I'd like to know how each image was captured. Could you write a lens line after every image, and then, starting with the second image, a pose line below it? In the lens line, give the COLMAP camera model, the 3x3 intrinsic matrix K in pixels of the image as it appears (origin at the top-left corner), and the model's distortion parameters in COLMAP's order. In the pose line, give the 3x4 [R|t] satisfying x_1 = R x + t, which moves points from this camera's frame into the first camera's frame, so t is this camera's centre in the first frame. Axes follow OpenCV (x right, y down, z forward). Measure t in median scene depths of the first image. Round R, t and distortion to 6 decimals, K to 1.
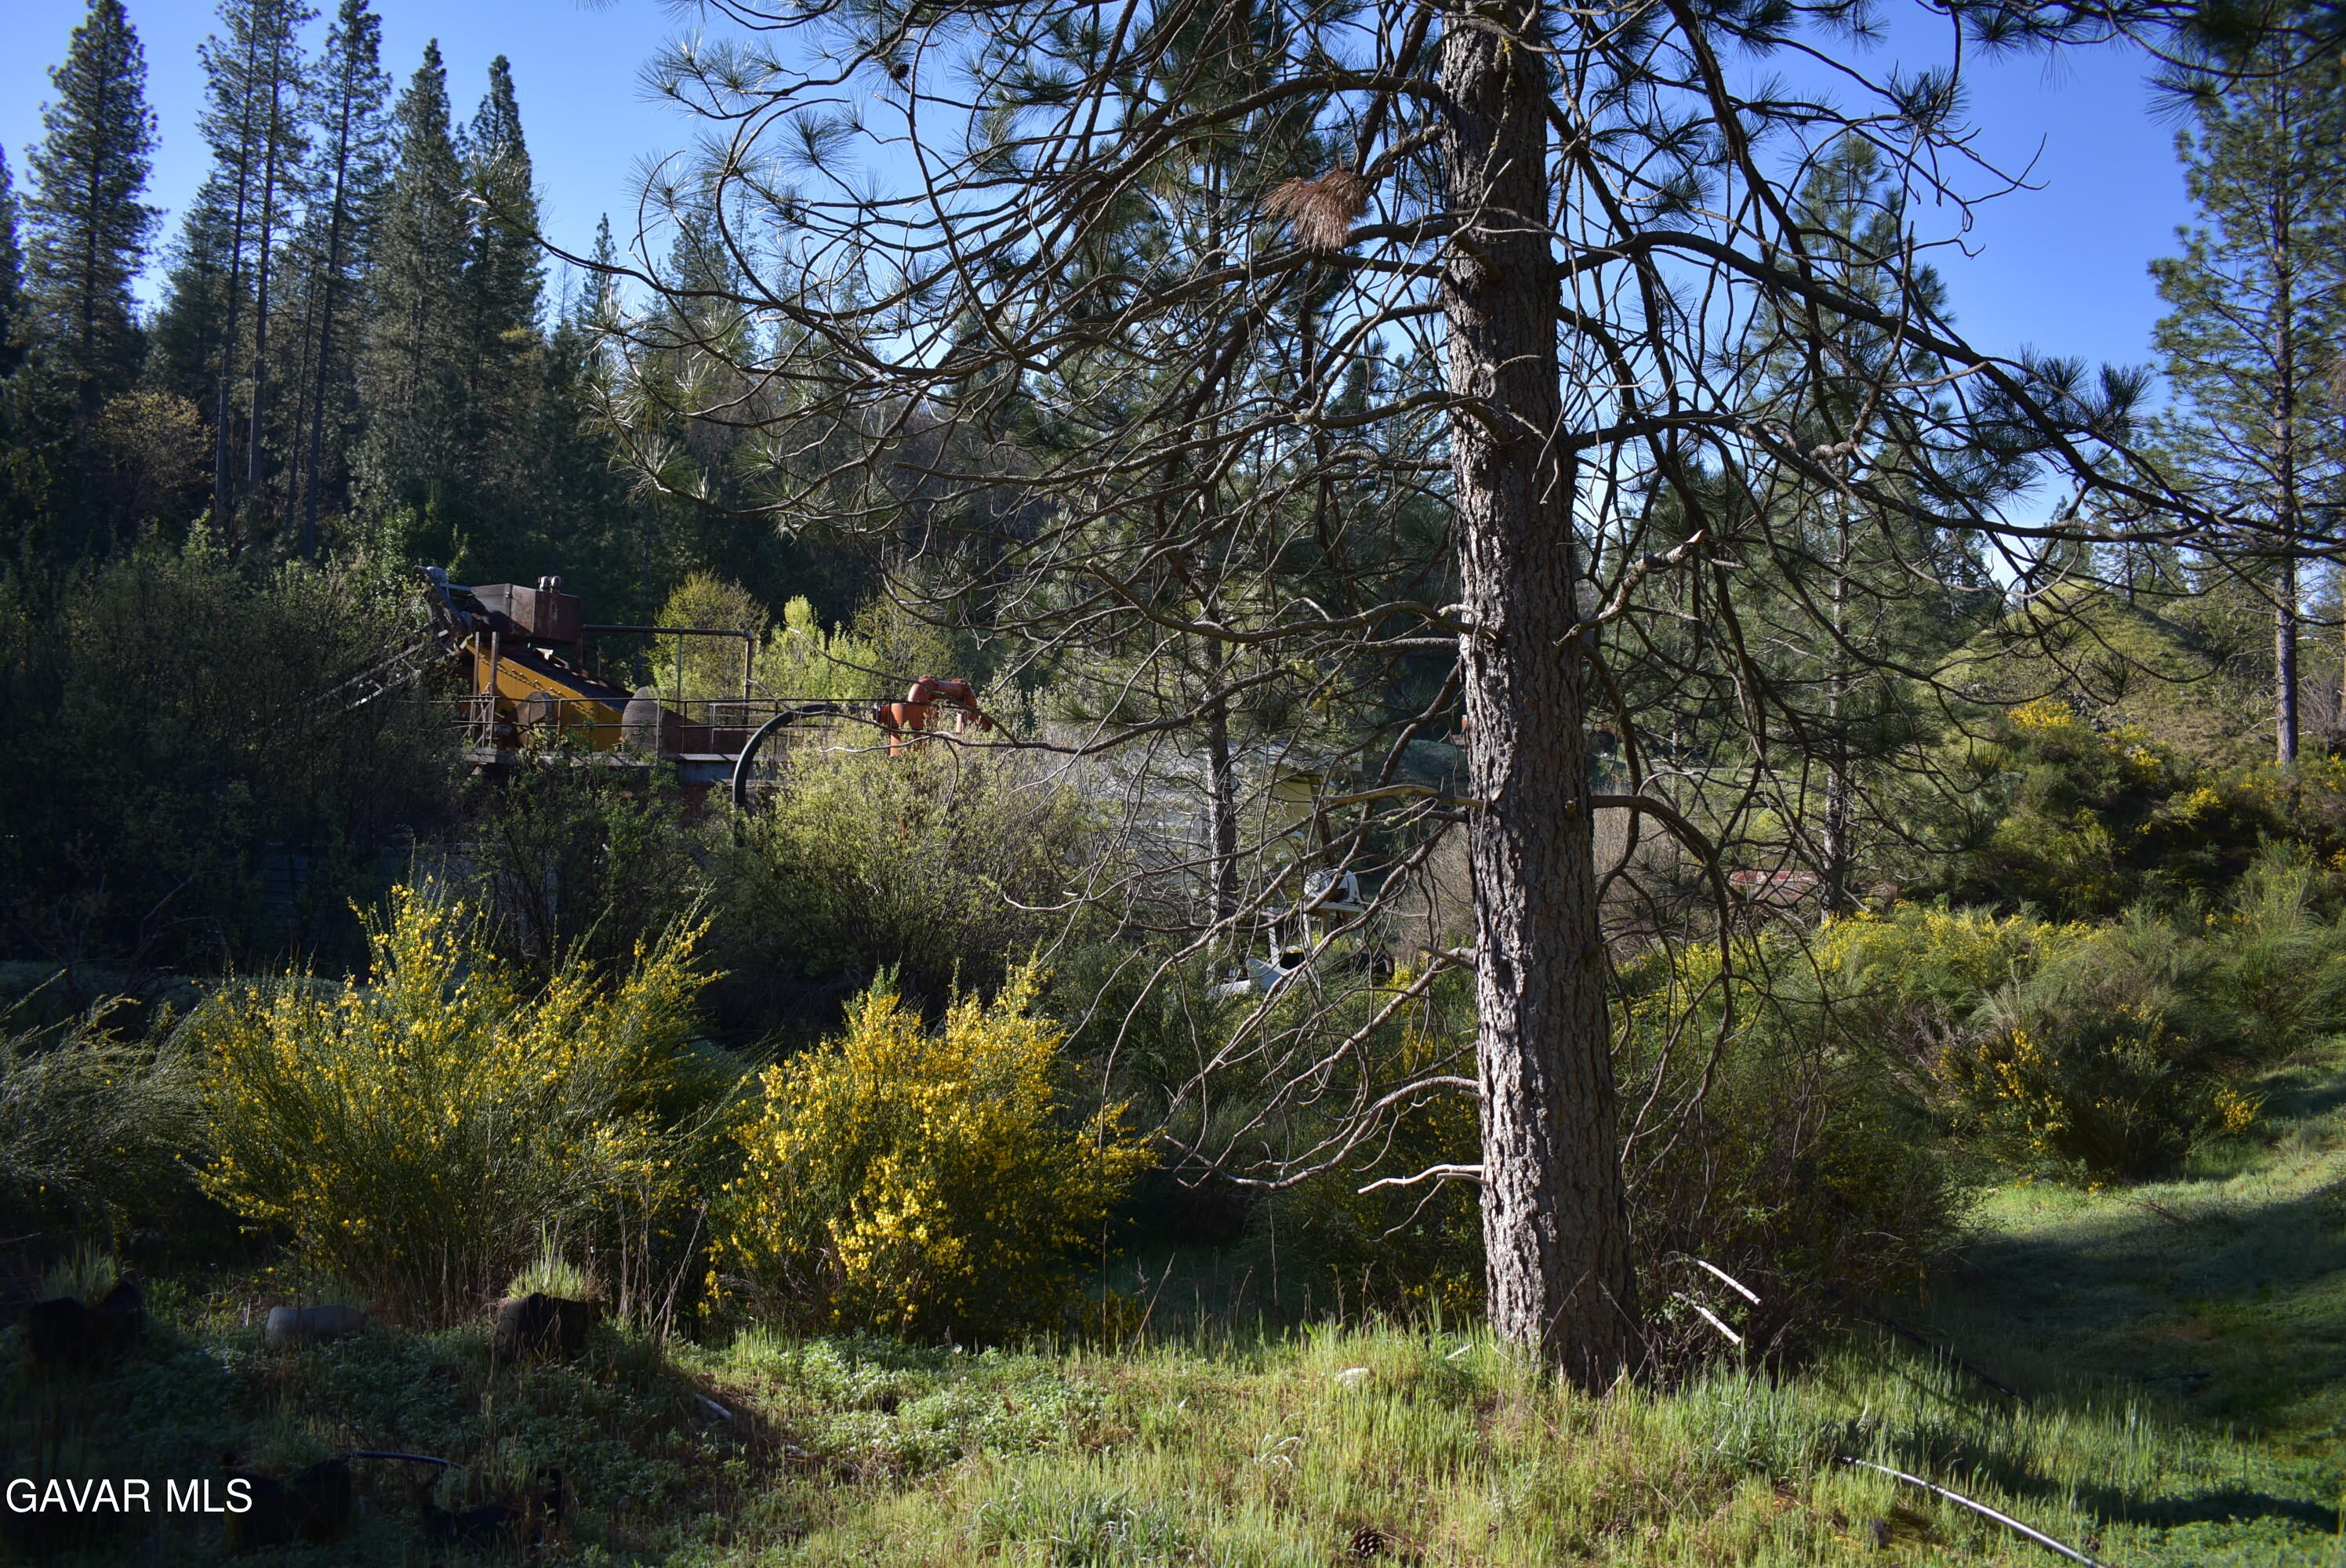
lens RADIAL K [[1871.4, 0, 1171.2], [0, 1871.4, 769.2], [0, 0, 1]] dist [-0.094691, 0.016283]
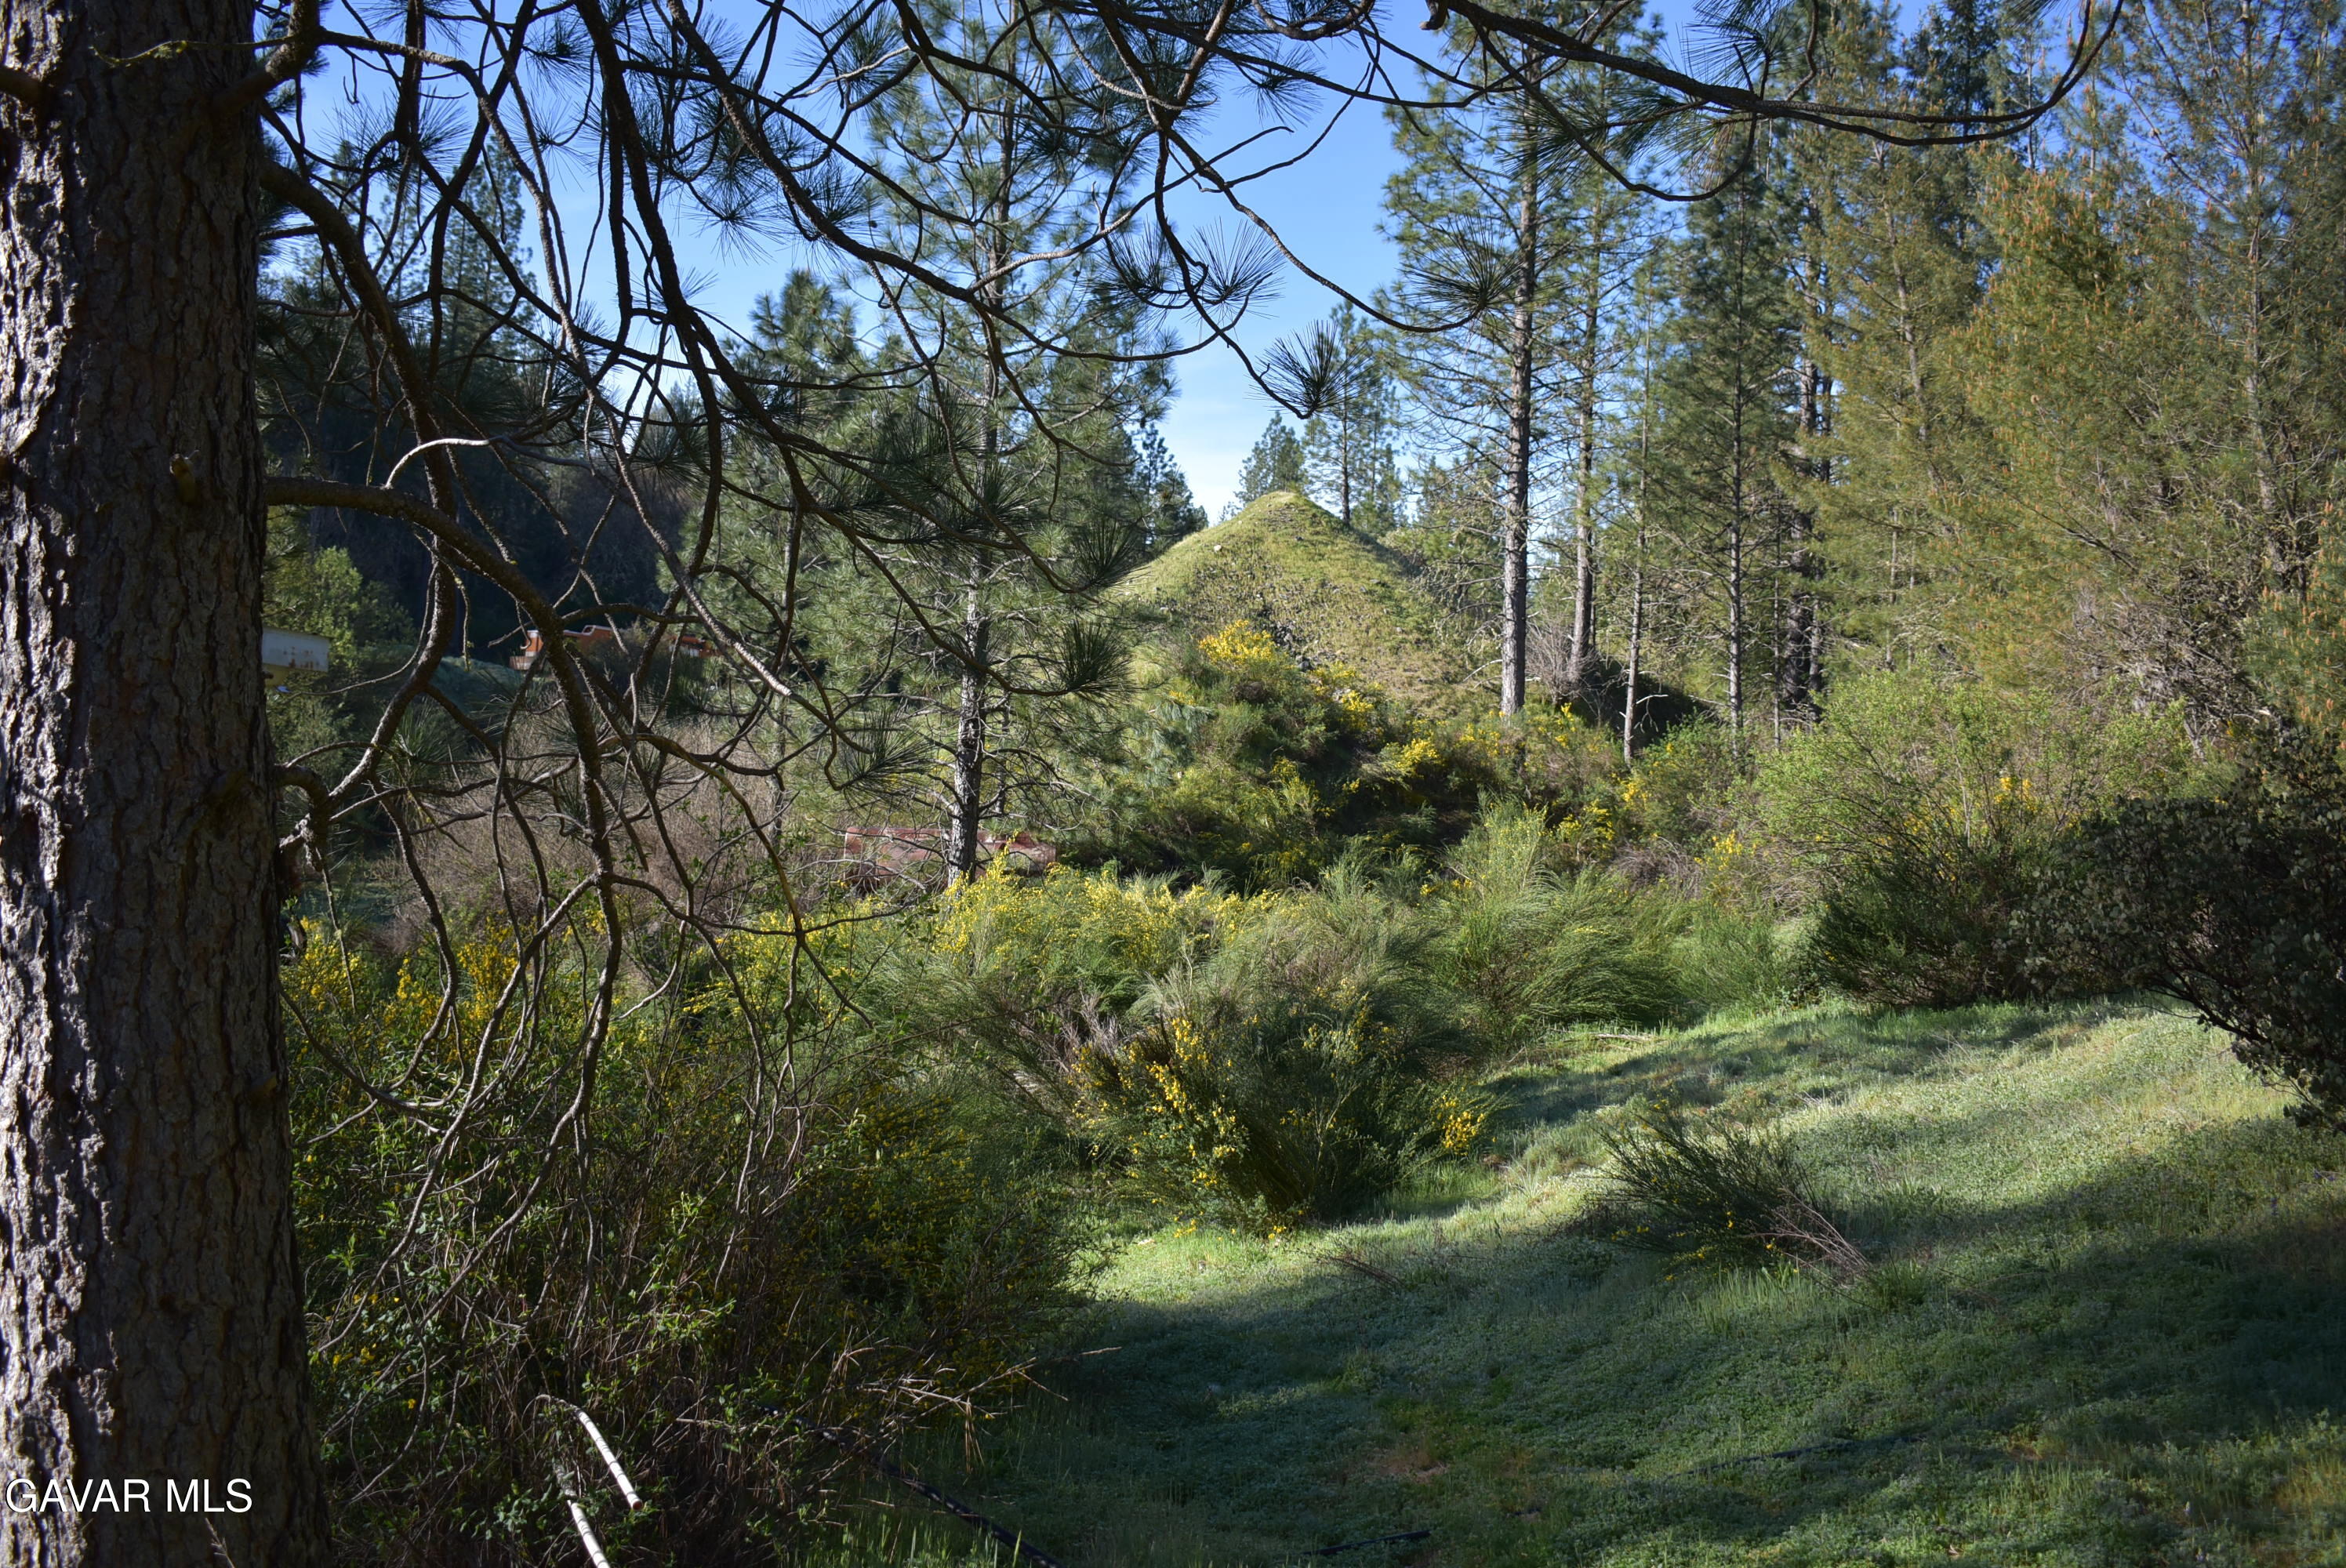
lens RADIAL K [[2351.2, 0, 1177.8], [0, 2351.2, 788.5], [0, 0, 1]] dist [-0.083499, 0.000000]
pose [[0.914639, 0.018864, 0.403831, 0.047969], [-0.030101, 0.999316, 0.021496, 0.017845], [-0.403149, -0.031817, 0.914581, 0.088072]]
